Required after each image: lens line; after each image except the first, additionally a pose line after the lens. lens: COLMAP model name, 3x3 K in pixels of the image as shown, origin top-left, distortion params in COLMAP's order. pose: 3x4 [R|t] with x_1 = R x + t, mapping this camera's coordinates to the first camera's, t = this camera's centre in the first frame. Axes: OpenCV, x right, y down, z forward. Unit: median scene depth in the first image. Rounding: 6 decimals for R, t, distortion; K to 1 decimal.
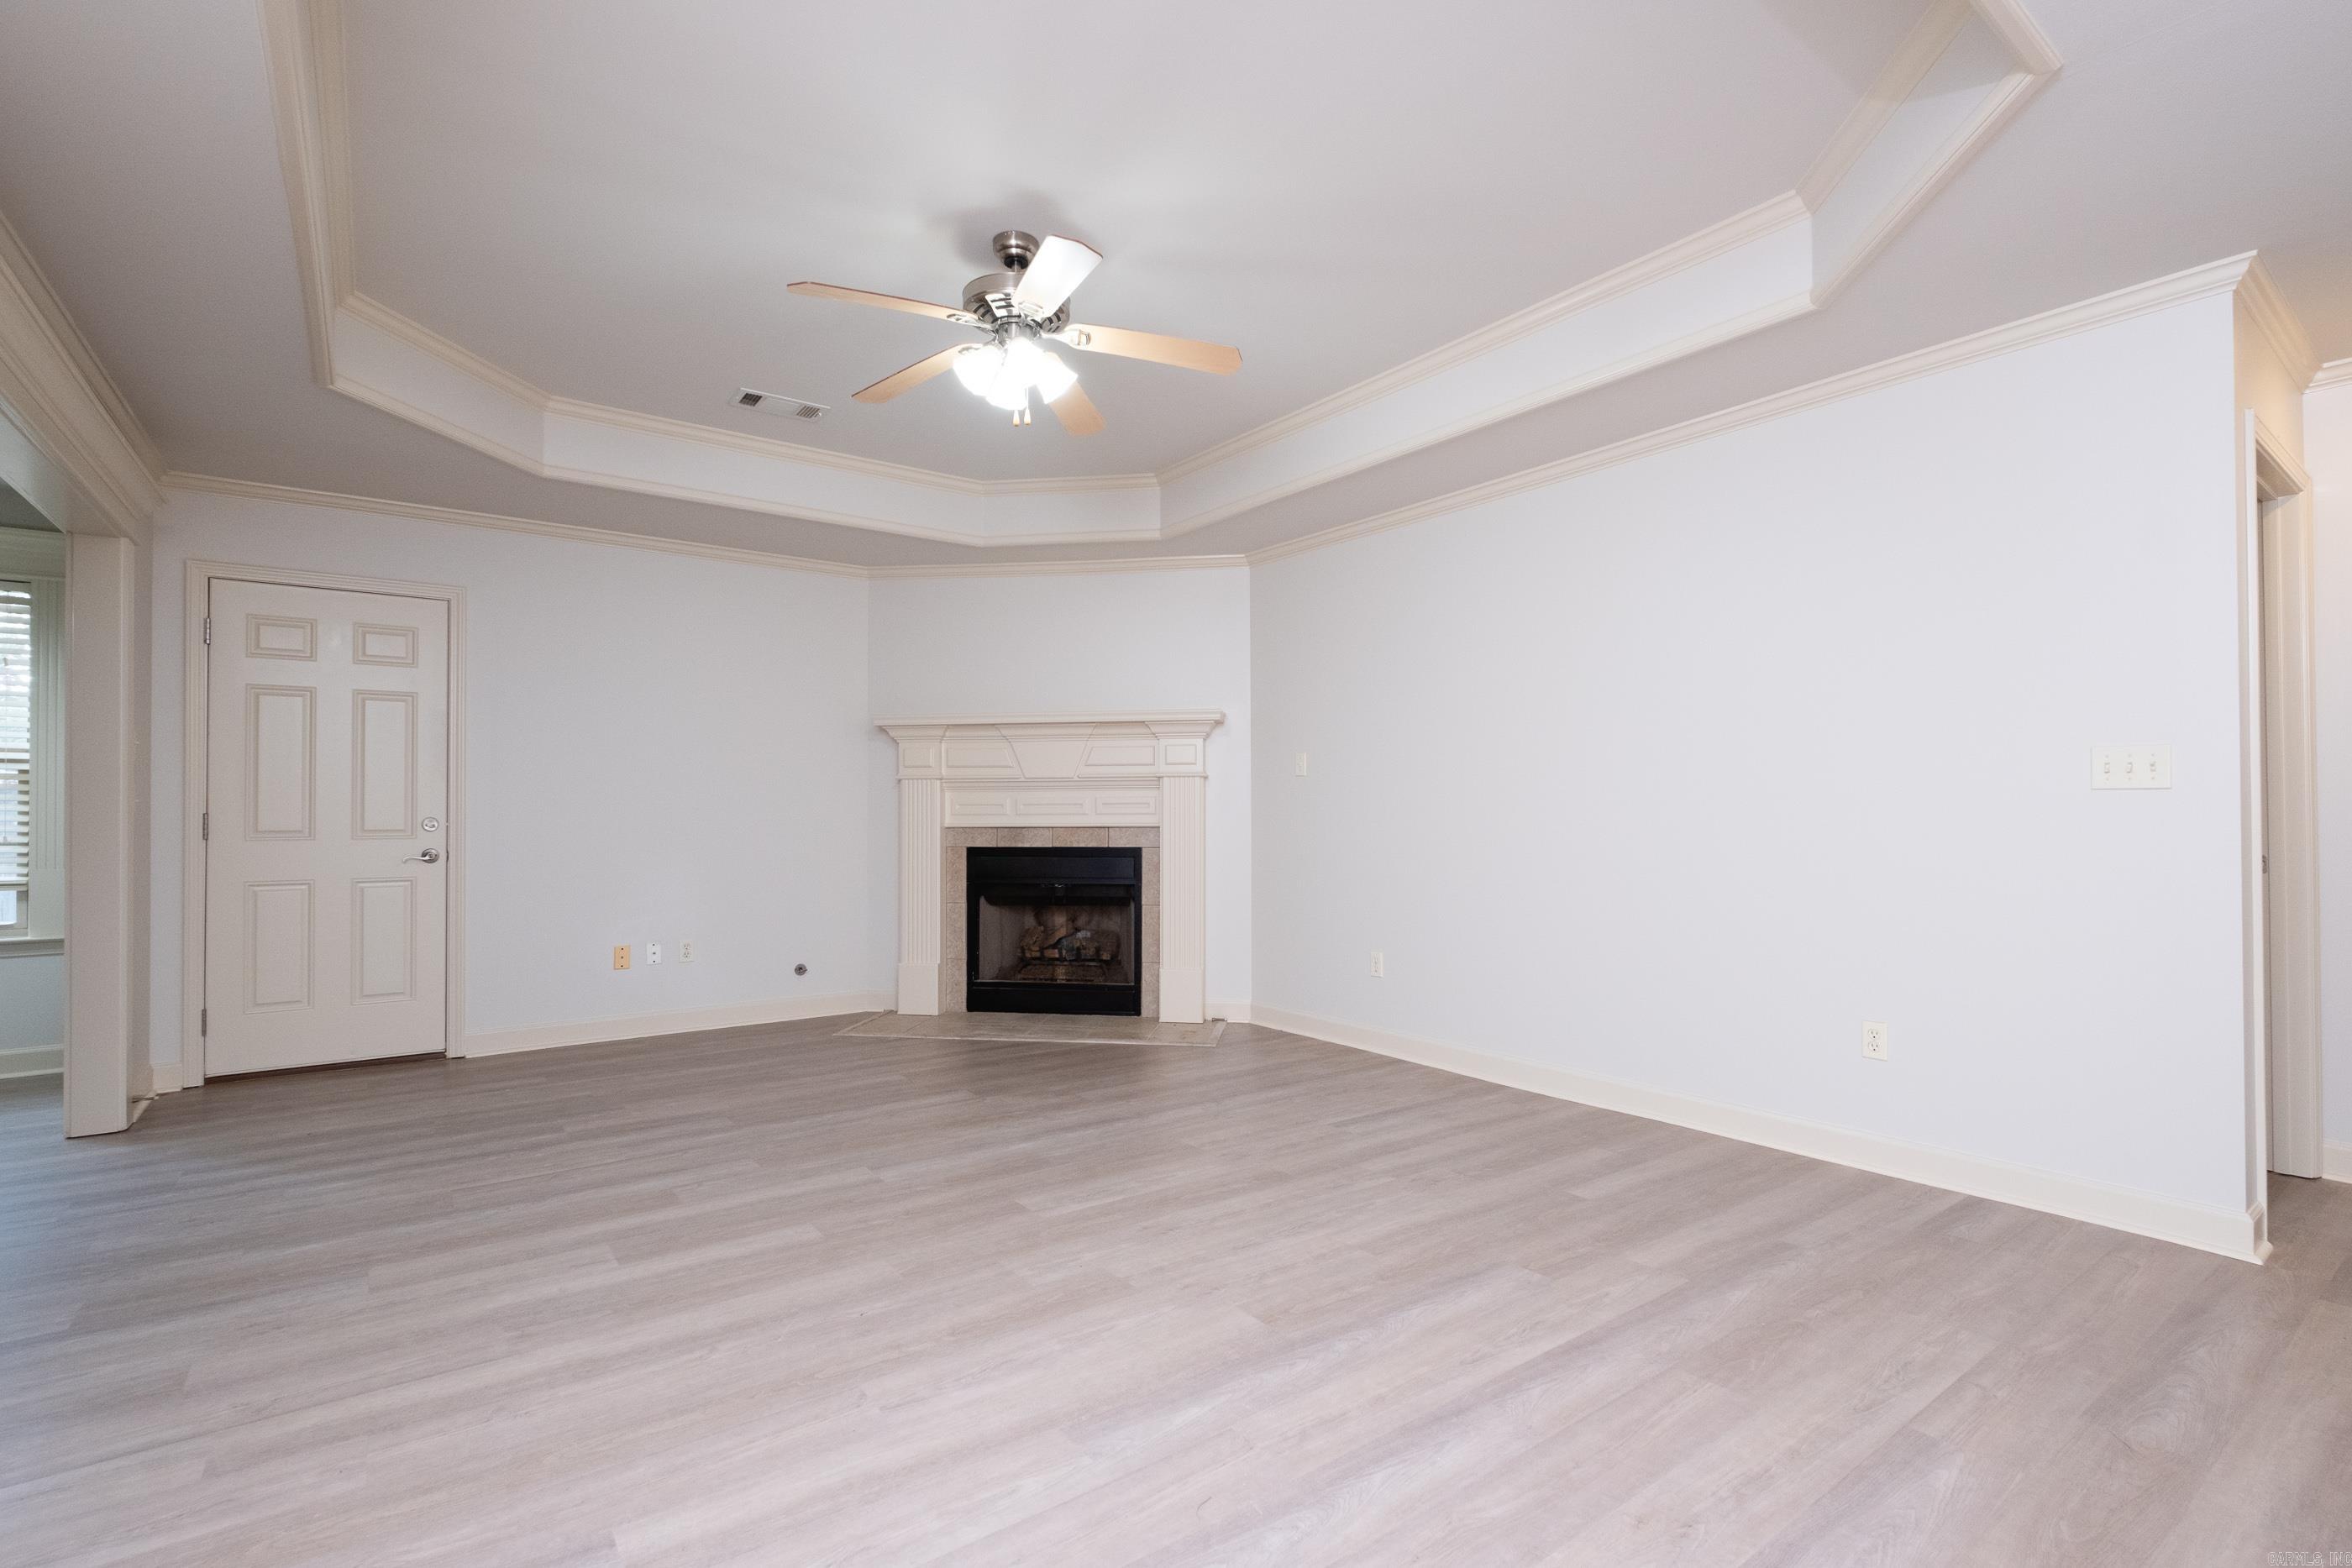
lens RADIAL K [[1065.1, 0, 1178.8], [0, 1065.1, 807.5], [0, 0, 1]] dist [-0.000778, -0.000986]
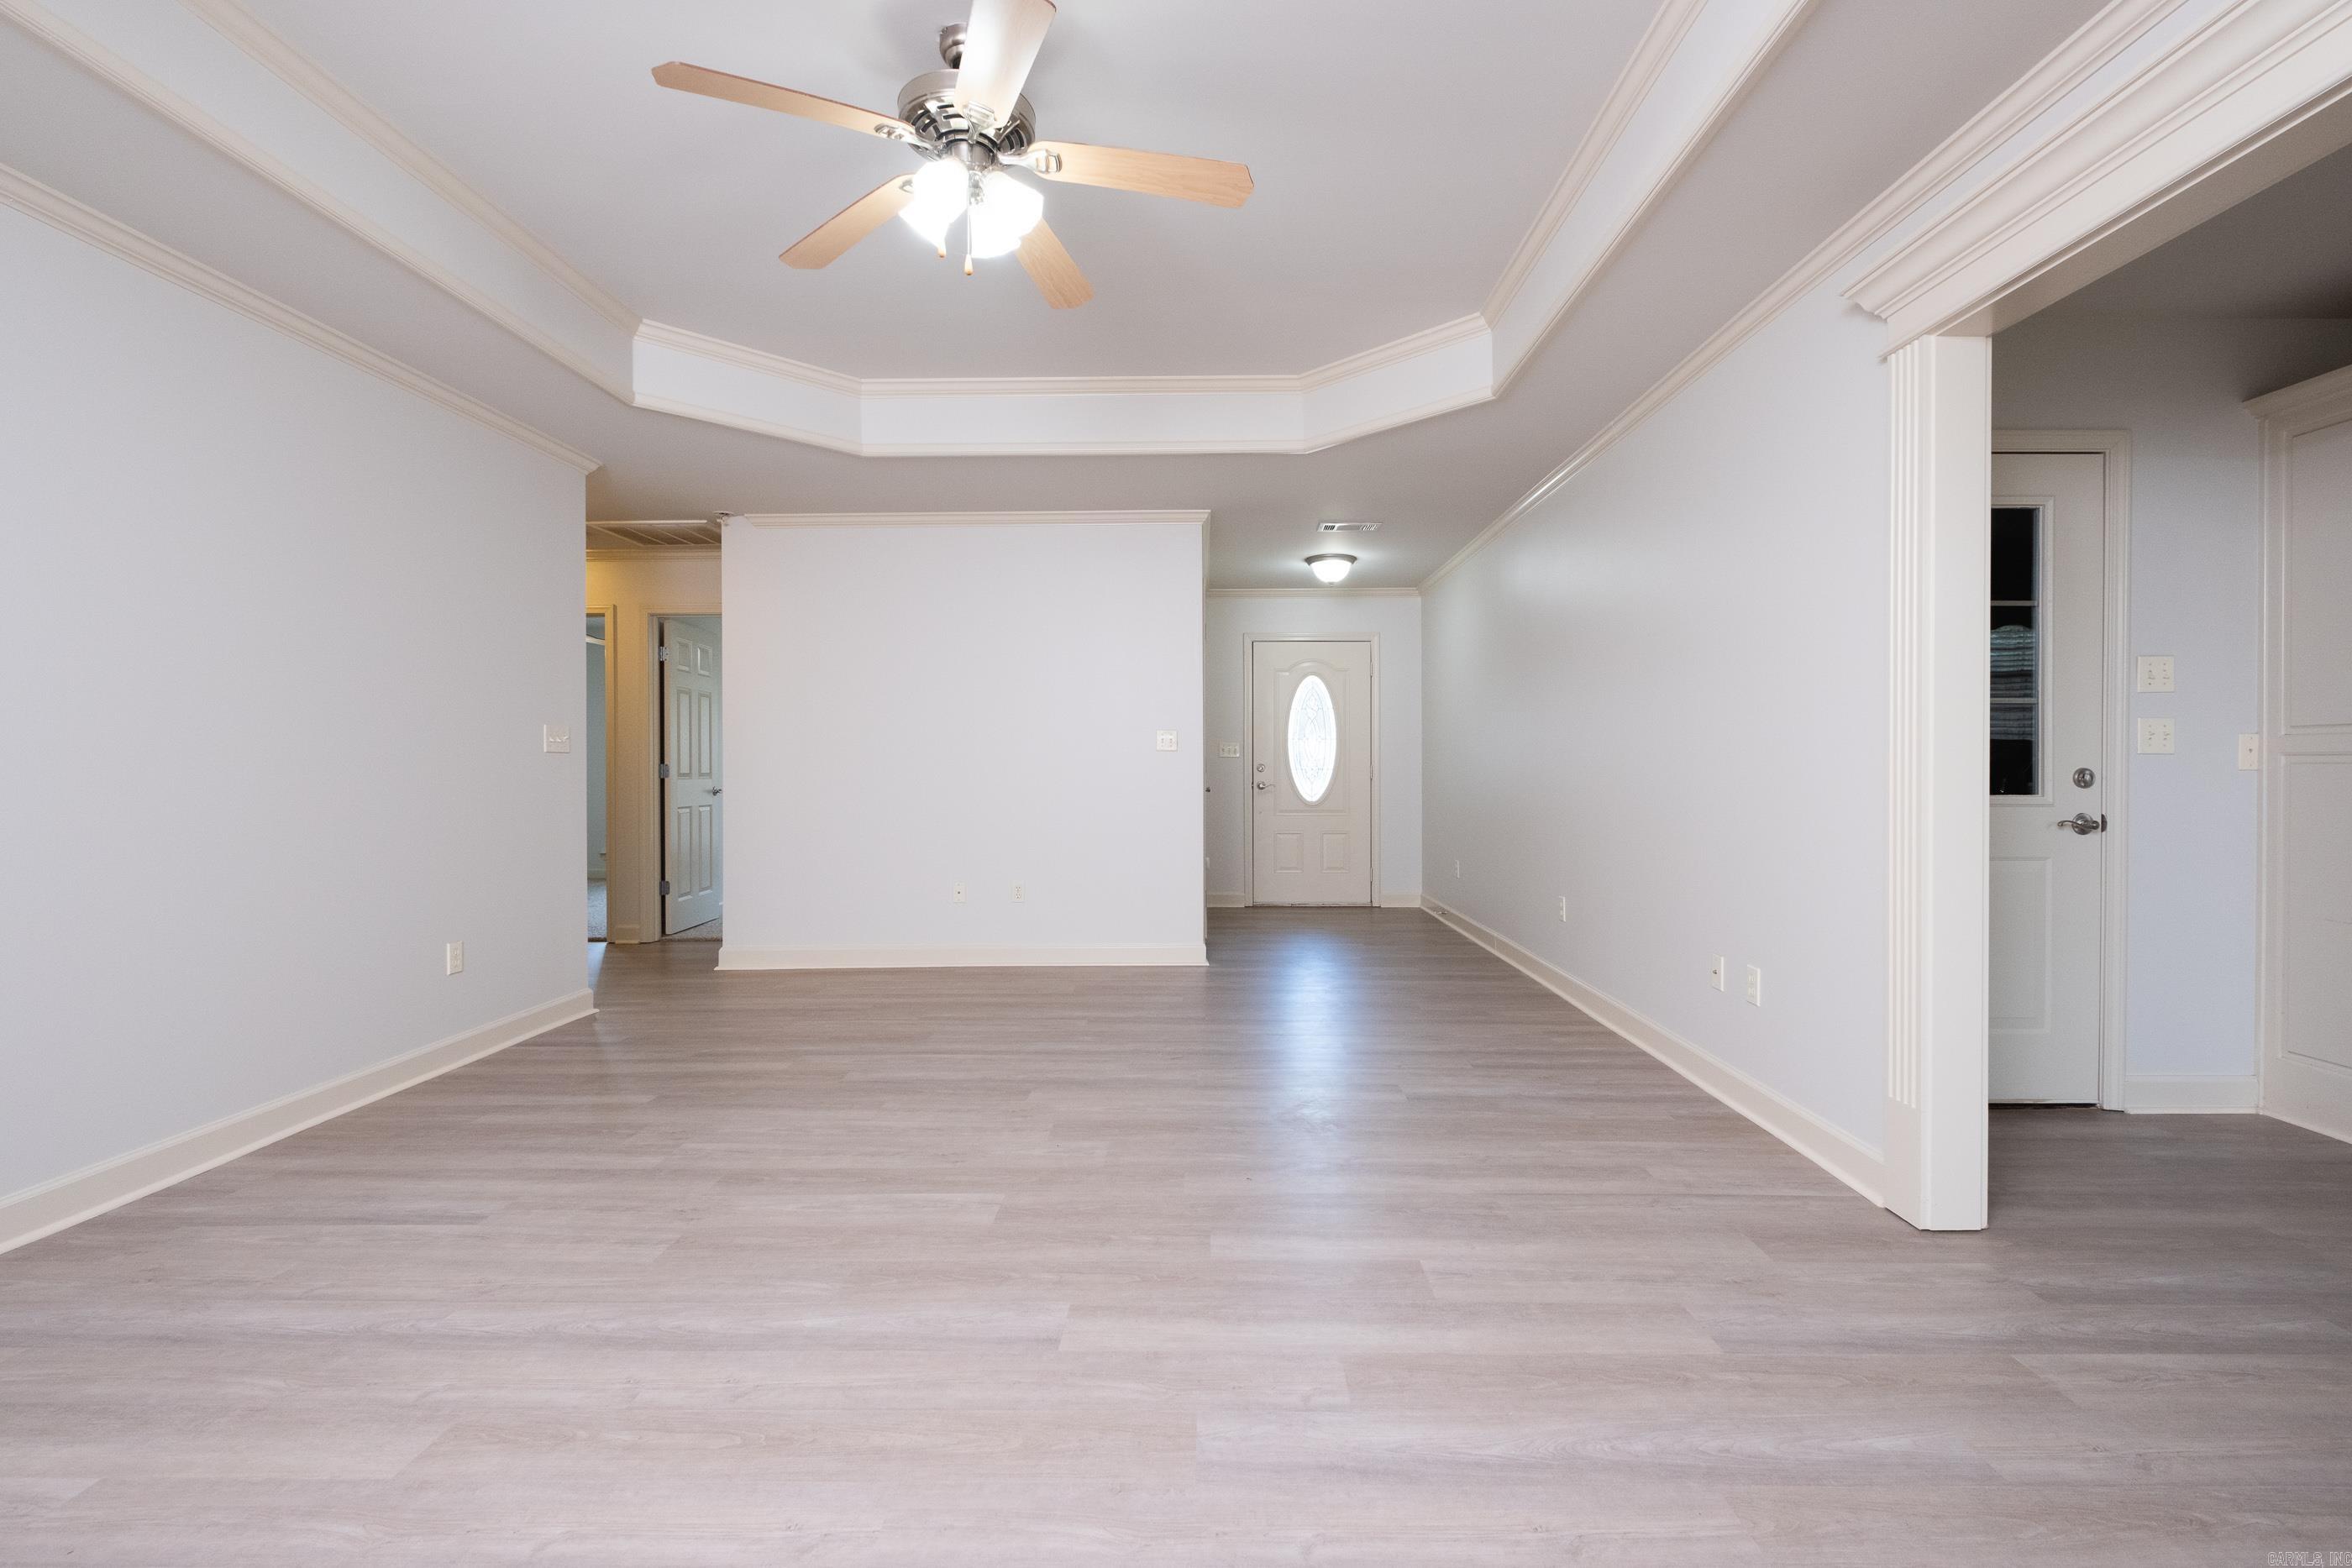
lens RADIAL K [[1038.5, 0, 1199.2], [0, 1038.5, 784.8], [0, 0, 1]] dist [-0.002214, -0.000702]
pose [[-0.796684, -0.004507, 0.604380, -0.509381], [0.004037, 0.999910, 0.012778, 0.009474], [-0.604383, 0.012619, -0.796594, 1.015597]]
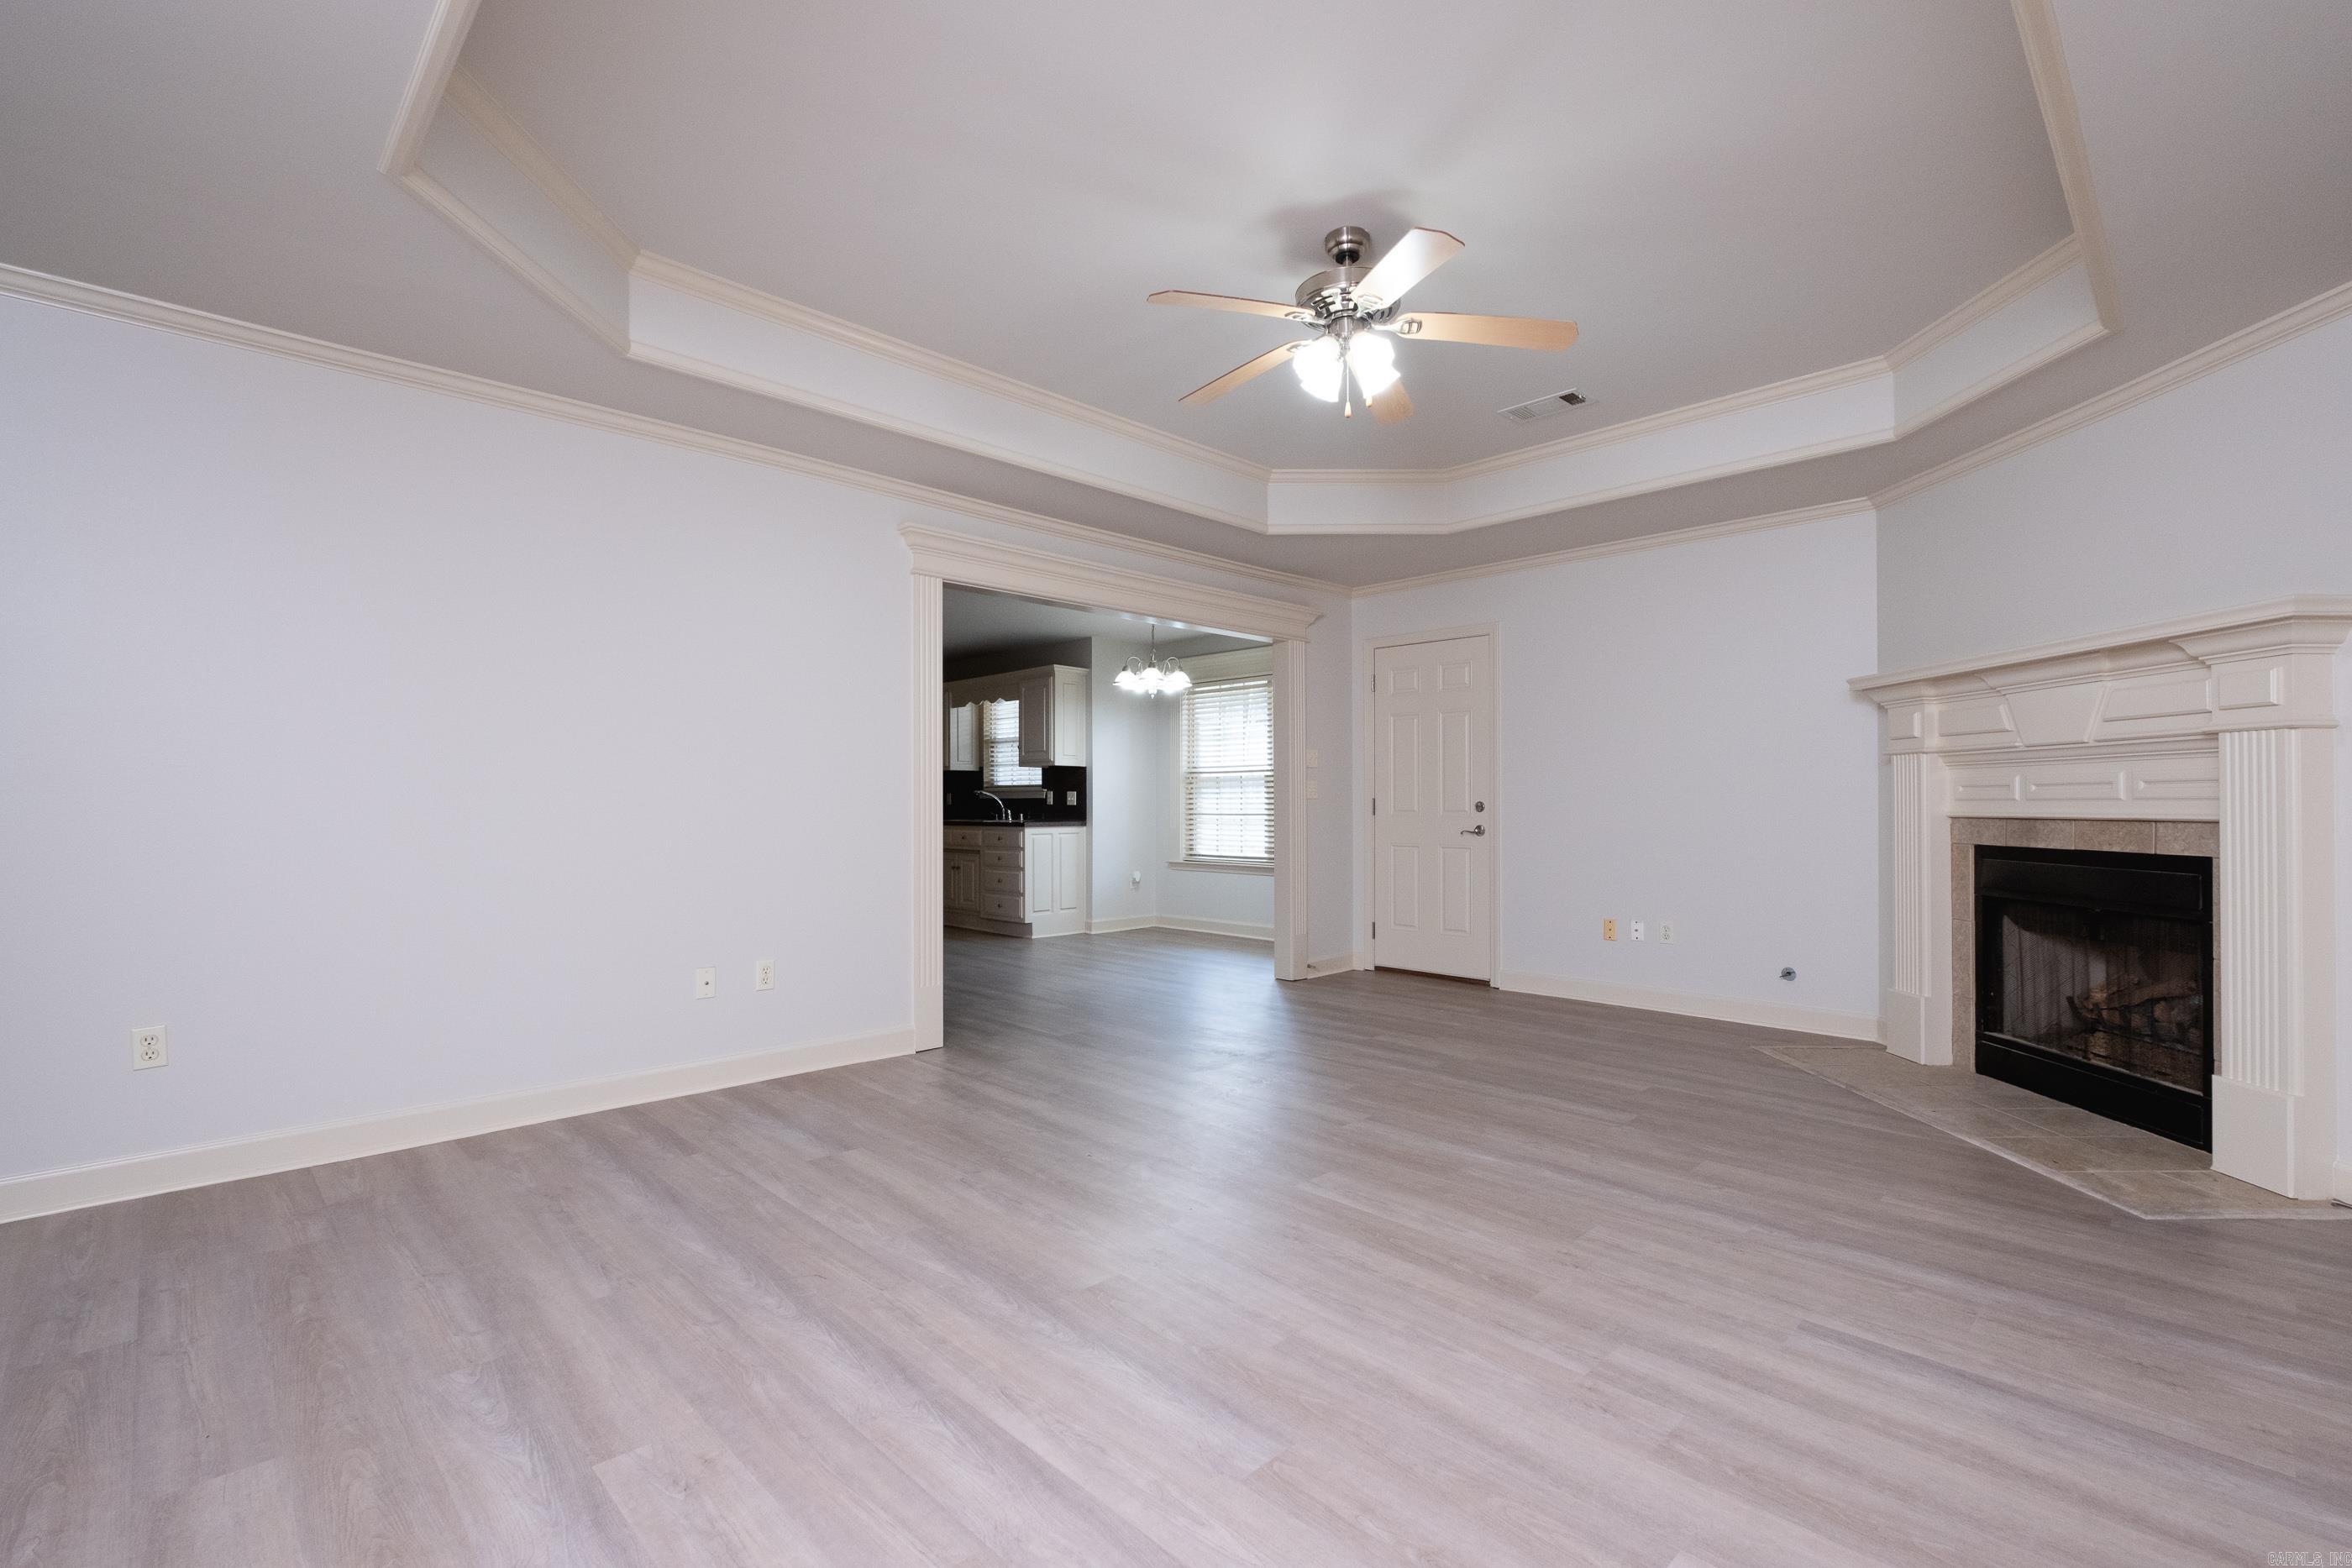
lens RADIAL K [[1047.2, 0, 1187.1], [0, 1047.2, 791.4], [0, 0, 1]] dist [-0.001111, -0.000821]
pose [[0.141751, -0.006468, -0.989881, 0.547405], [0.004040, 0.999974, -0.005955, 0.003717], [0.989894, -0.003155, 0.141773, 0.471827]]
